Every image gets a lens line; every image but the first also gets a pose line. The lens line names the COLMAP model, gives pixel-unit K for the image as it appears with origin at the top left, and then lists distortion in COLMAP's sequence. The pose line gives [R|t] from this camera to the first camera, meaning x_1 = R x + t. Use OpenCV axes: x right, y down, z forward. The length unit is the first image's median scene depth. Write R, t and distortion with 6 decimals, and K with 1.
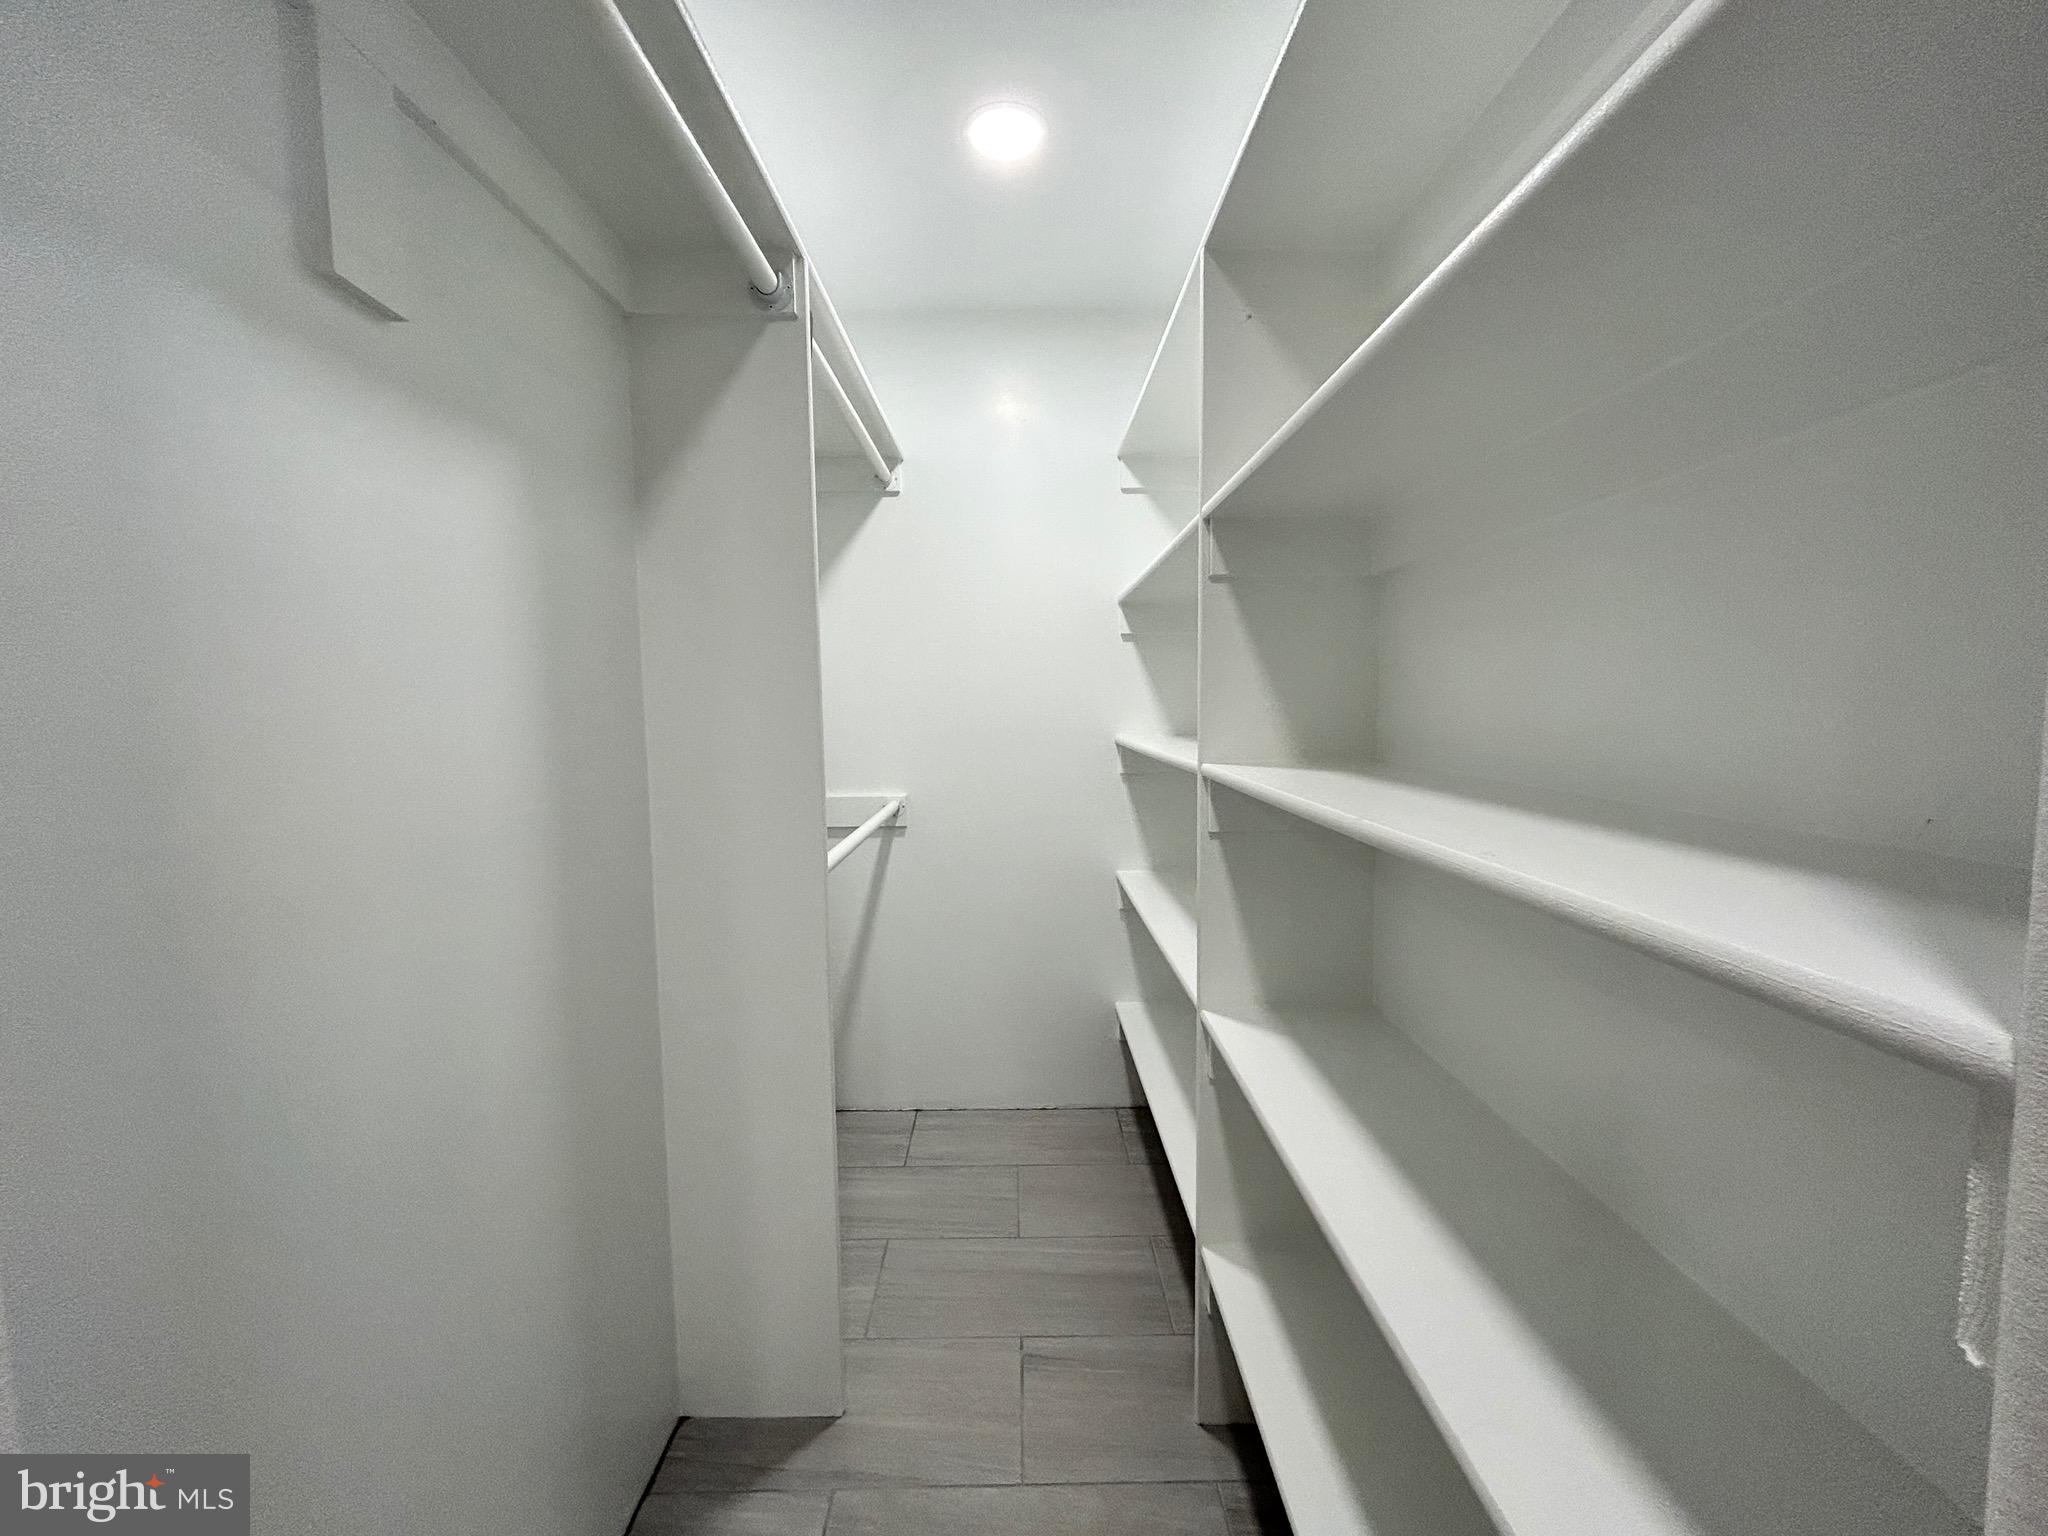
lens RADIAL K [[824.4, 0, 1019.9], [0, 824.4, 764.3], [0, 0, 1]] dist [-0.000398, 0.000436]
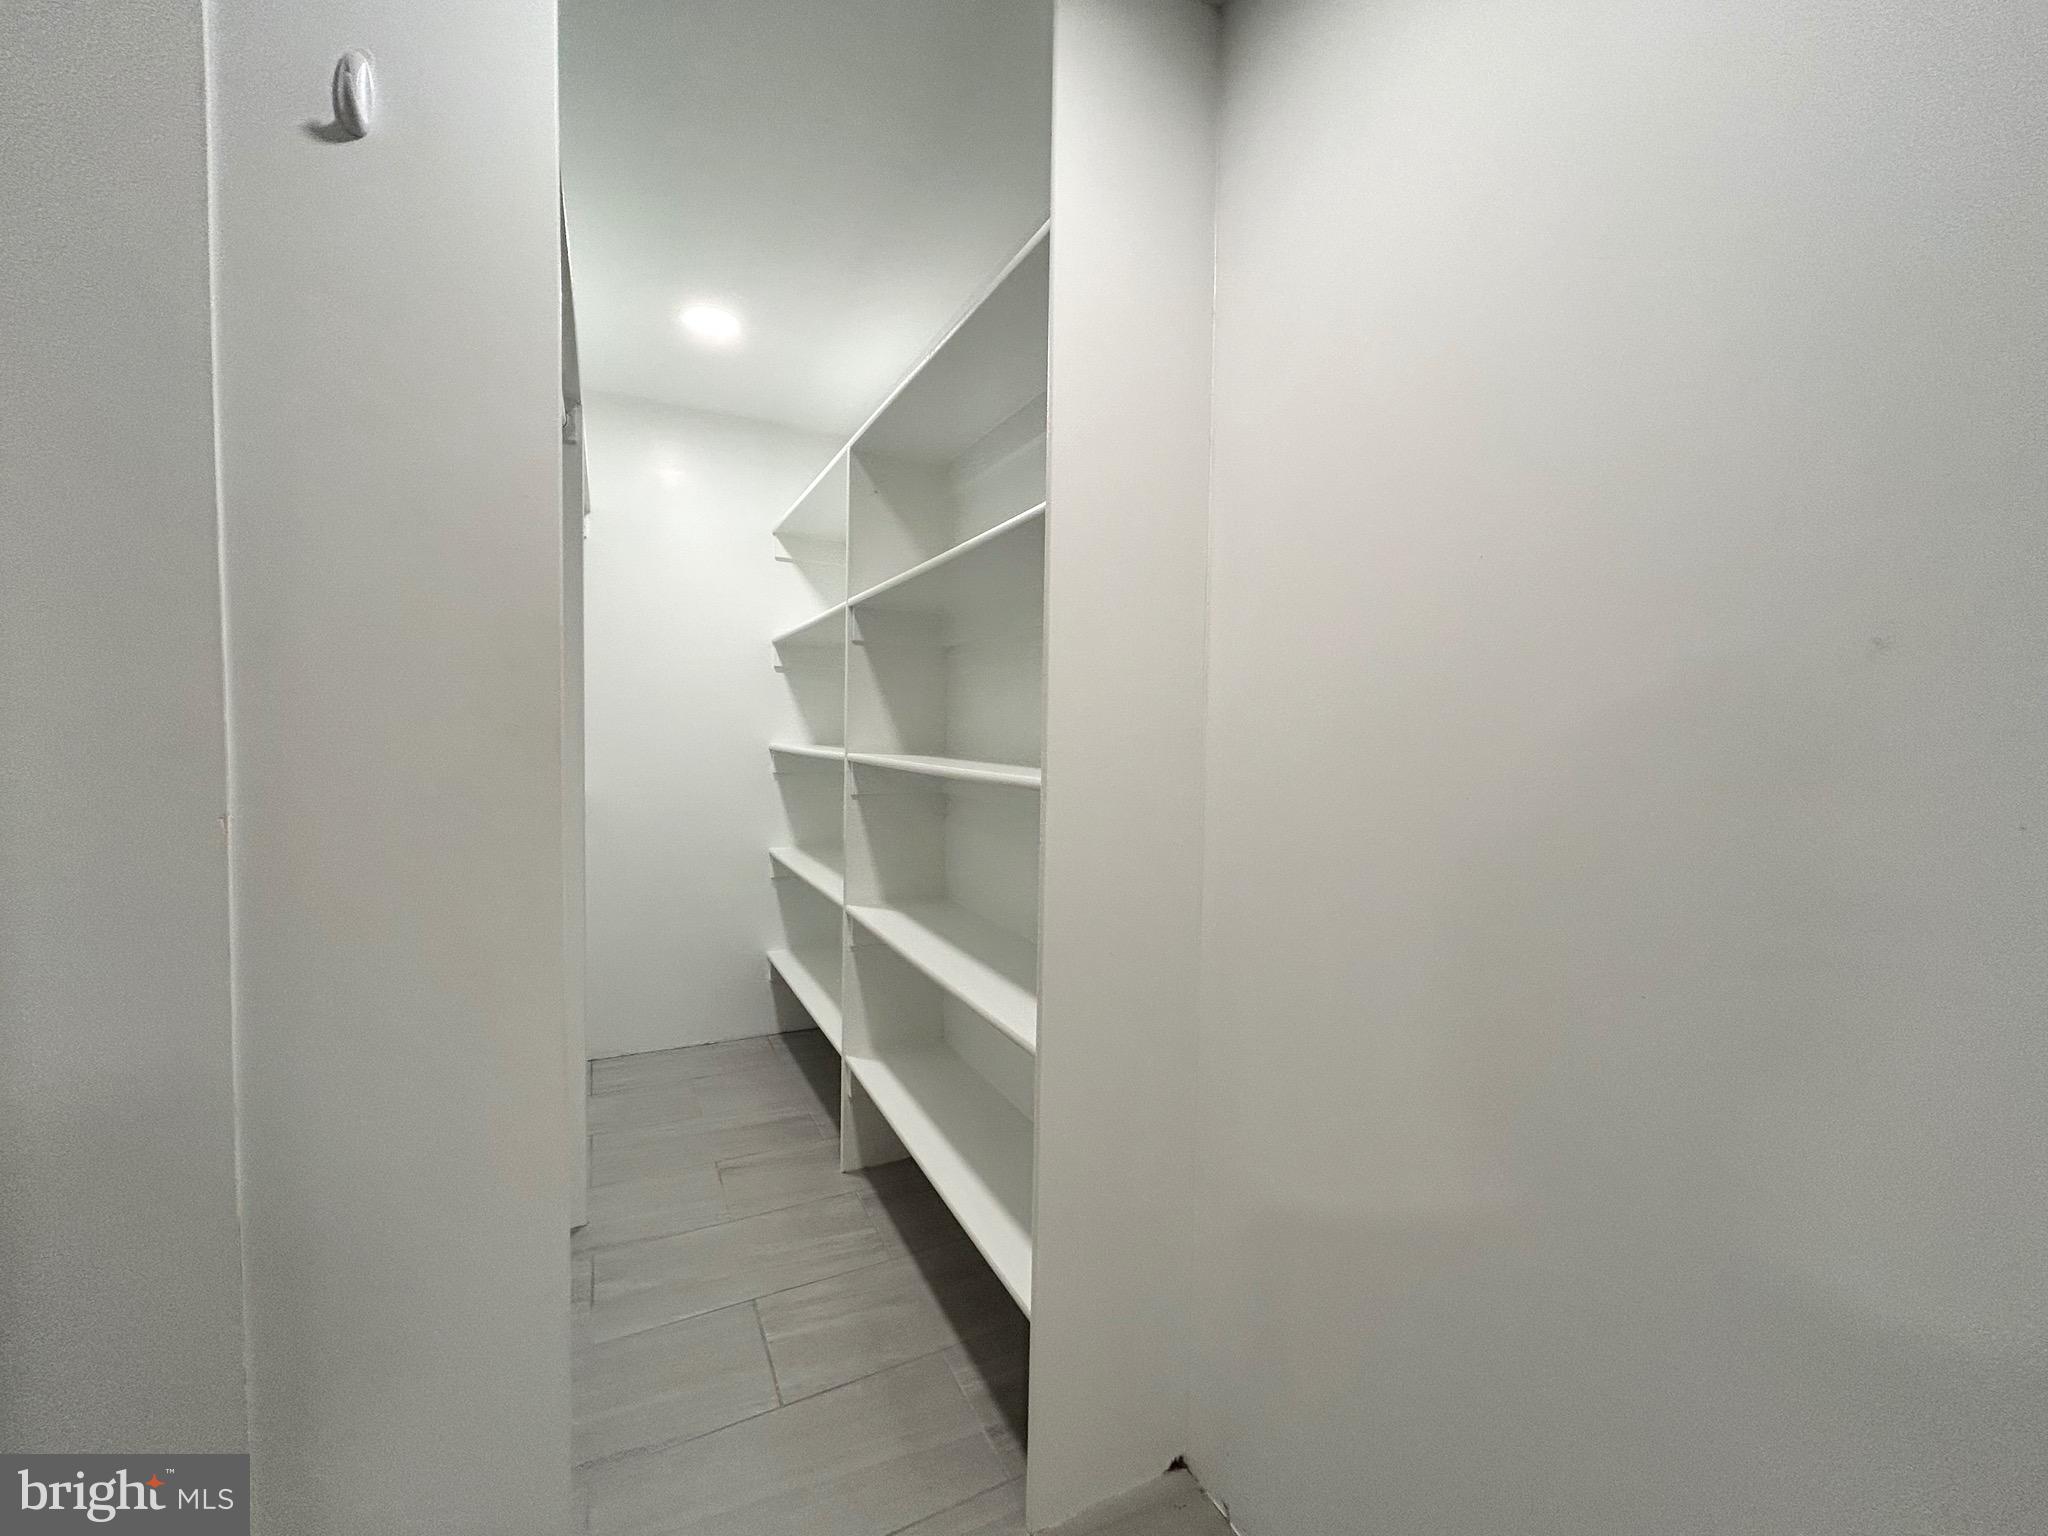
lens RADIAL K [[824.4, 0, 1019.9], [0, 824.4, 764.3], [0, 0, 1]] dist [-0.000398, 0.000436]
pose [[0.893085, 0.011210, 0.449747, -0.182112], [0.003390, 0.999493, -0.031645, 0.063416], [-0.449874, 0.029787, 0.892595, -0.536105]]
